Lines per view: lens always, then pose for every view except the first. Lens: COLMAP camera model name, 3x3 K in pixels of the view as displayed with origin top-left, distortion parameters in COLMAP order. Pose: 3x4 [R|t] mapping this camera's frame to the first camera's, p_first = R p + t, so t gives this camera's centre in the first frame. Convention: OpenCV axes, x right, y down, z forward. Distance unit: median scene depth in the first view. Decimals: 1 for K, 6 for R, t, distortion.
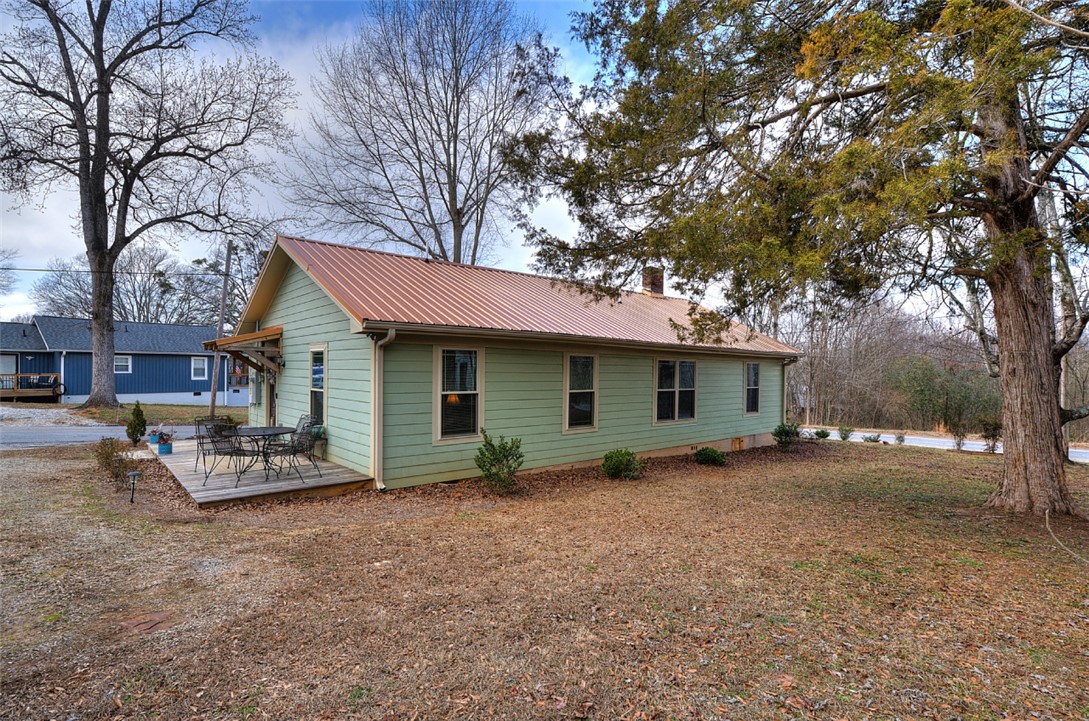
lens RADIAL K [[525.0, 0, 559.6], [0, 525.0, 360.1], [0, 0, 1]] dist [-0.001174, -0.001156]
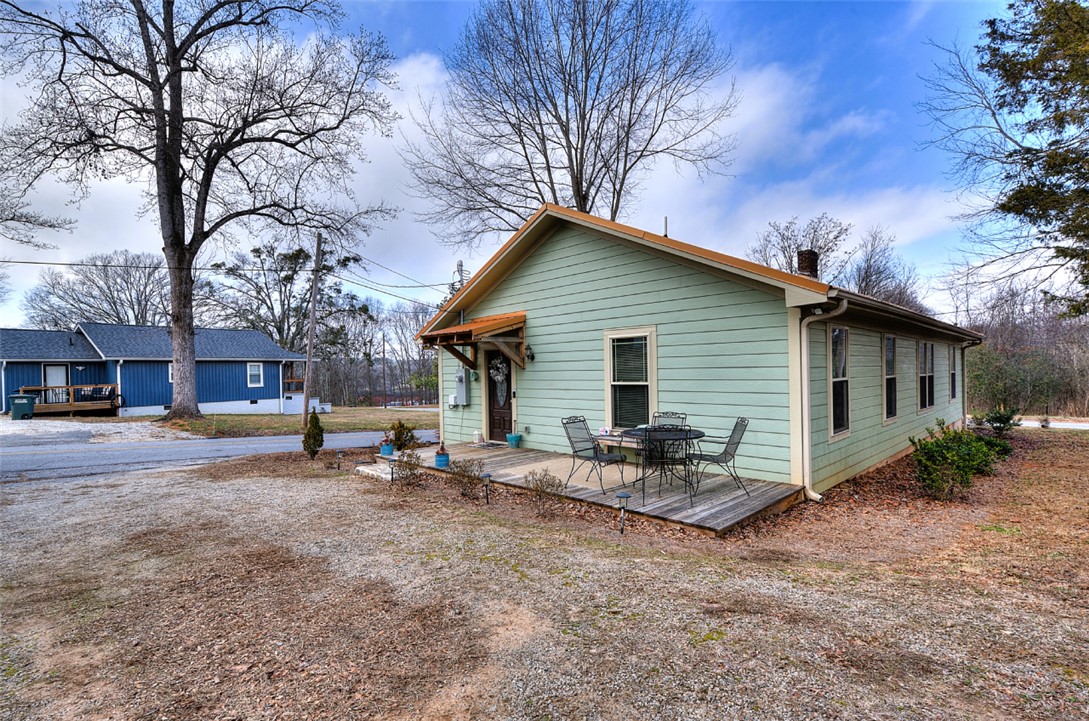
lens RADIAL K [[505.9, 0, 544.5], [0, 505.9, 360.5], [0, 0, 1]] dist [-0.002299, -0.000097]
pose [[0.998248, -0.029179, 0.051467, -0.320996], [0.029225, 0.999573, -0.000145, 0.008264], [-0.051441, 0.001649, 0.998675, 0.100687]]
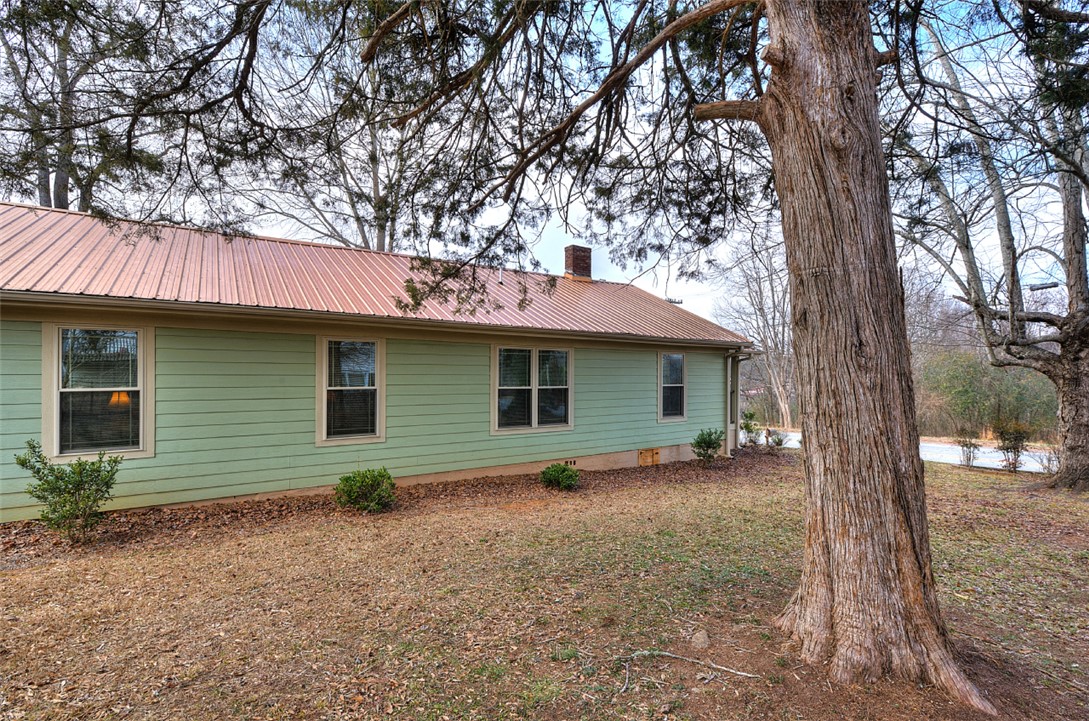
lens RADIAL K [[505.9, 0, 544.5], [0, 505.9, 360.5], [0, 0, 1]] dist [-0.002299, -0.000097]
pose [[0.991794, -0.017008, -0.126712, 0.227148], [0.015449, 0.999793, -0.013272, 0.018676], [0.126911, 0.011205, 0.991851, 0.181805]]
